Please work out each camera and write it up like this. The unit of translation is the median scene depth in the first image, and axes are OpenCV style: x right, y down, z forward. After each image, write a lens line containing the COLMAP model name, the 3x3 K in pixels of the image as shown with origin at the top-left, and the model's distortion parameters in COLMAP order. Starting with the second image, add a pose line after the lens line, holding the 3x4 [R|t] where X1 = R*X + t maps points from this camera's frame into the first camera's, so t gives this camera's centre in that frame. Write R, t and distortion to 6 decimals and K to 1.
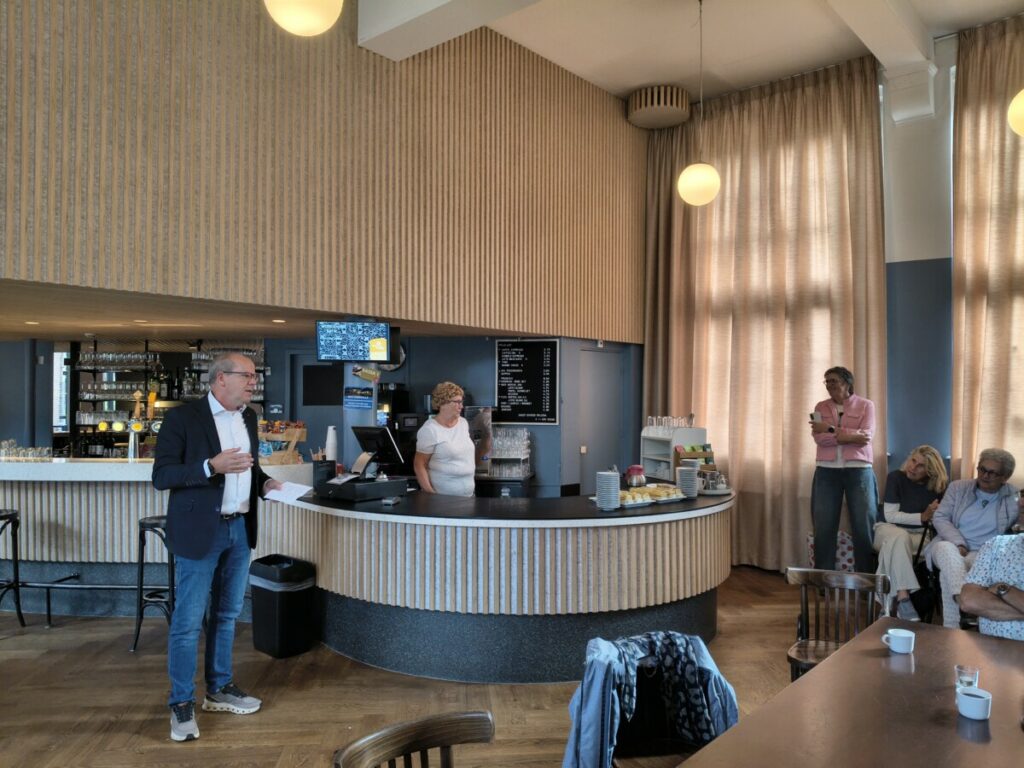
lens RADIAL K [[770.5, 0, 512.0], [0, 770.5, 384.0], [0, 0, 1]] dist [0.045705, -0.091190]
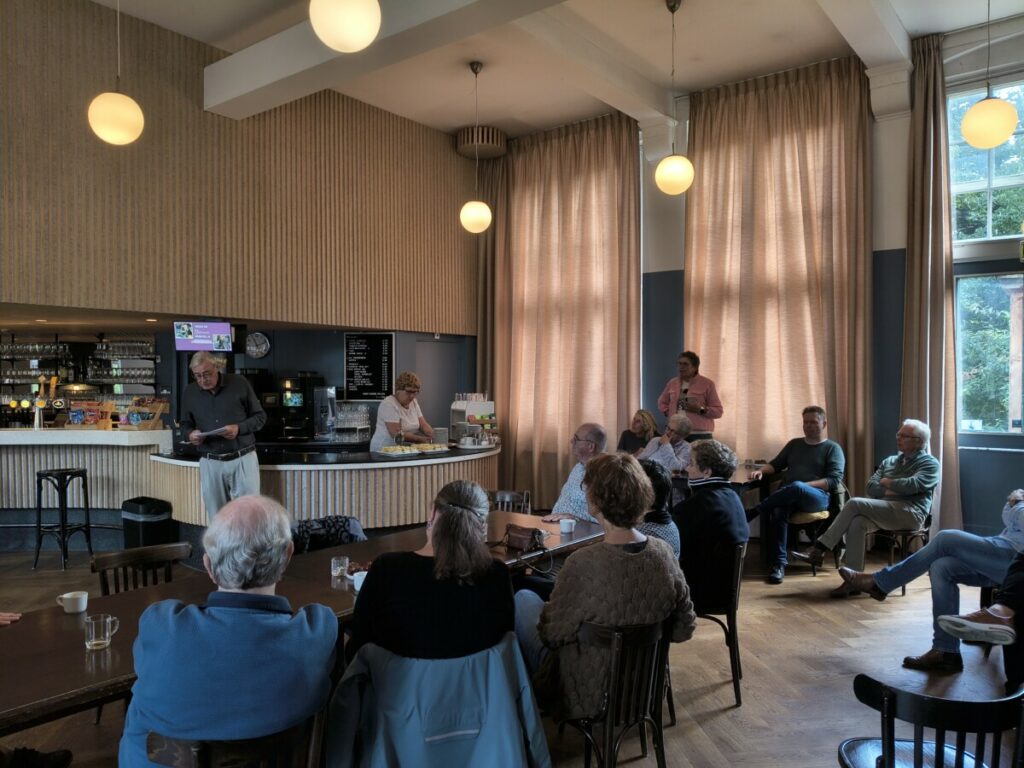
lens RADIAL K [[768.5, 0, 511.9], [0, 768.5, 389.3], [0, 0, 1]] dist [-0.003614, -0.010385]
pose [[0.998254, -0.007036, 0.058651, 0.237460], [0.005515, 0.999646, 0.026046, 0.003414], [-0.058813, -0.025677, 0.997939, -0.331457]]
